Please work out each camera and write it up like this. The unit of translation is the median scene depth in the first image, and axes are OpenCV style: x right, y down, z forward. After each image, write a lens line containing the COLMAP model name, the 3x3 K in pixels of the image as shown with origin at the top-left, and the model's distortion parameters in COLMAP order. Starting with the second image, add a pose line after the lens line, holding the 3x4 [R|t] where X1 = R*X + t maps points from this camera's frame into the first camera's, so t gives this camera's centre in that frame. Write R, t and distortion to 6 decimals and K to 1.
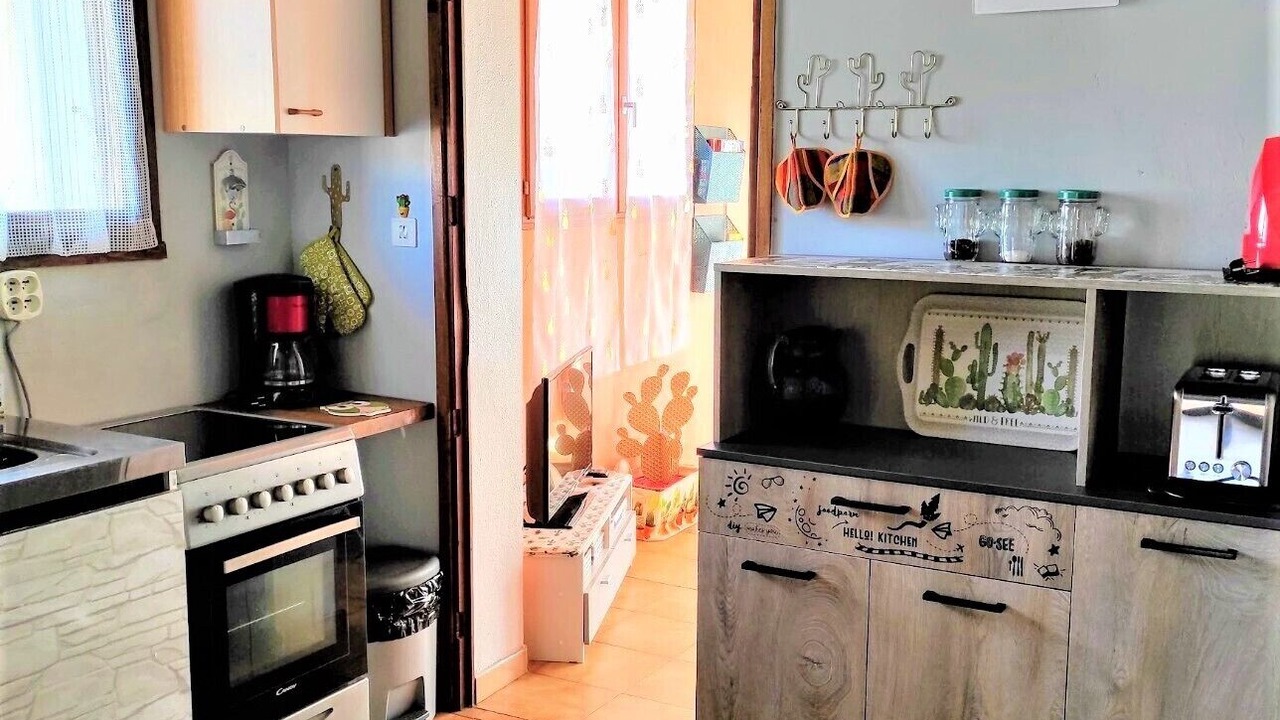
lens RADIAL K [[1320.4, 0, 640.1], [0, 1320.4, 390.1], [0, 0, 1]] dist [0.014514, -0.003066]
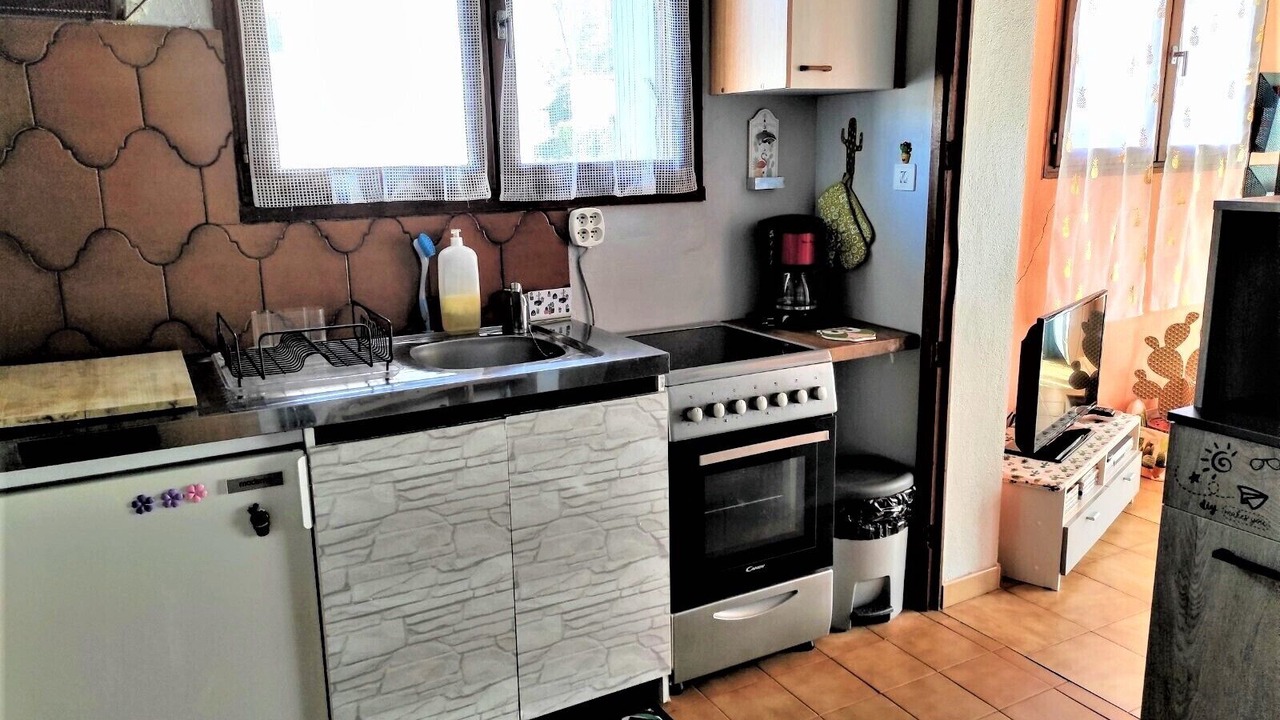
lens RADIAL K [[924.8, 0, 640.0], [0, 924.8, 360.0], [0, 0, 1]] dist [0.056513, -0.052502]
pose [[0.846955, 0.094037, -0.523283, 0.054072], [-0.065647, 0.995199, 0.072592, -0.010010], [0.527597, -0.027130, 0.849062, 0.224392]]
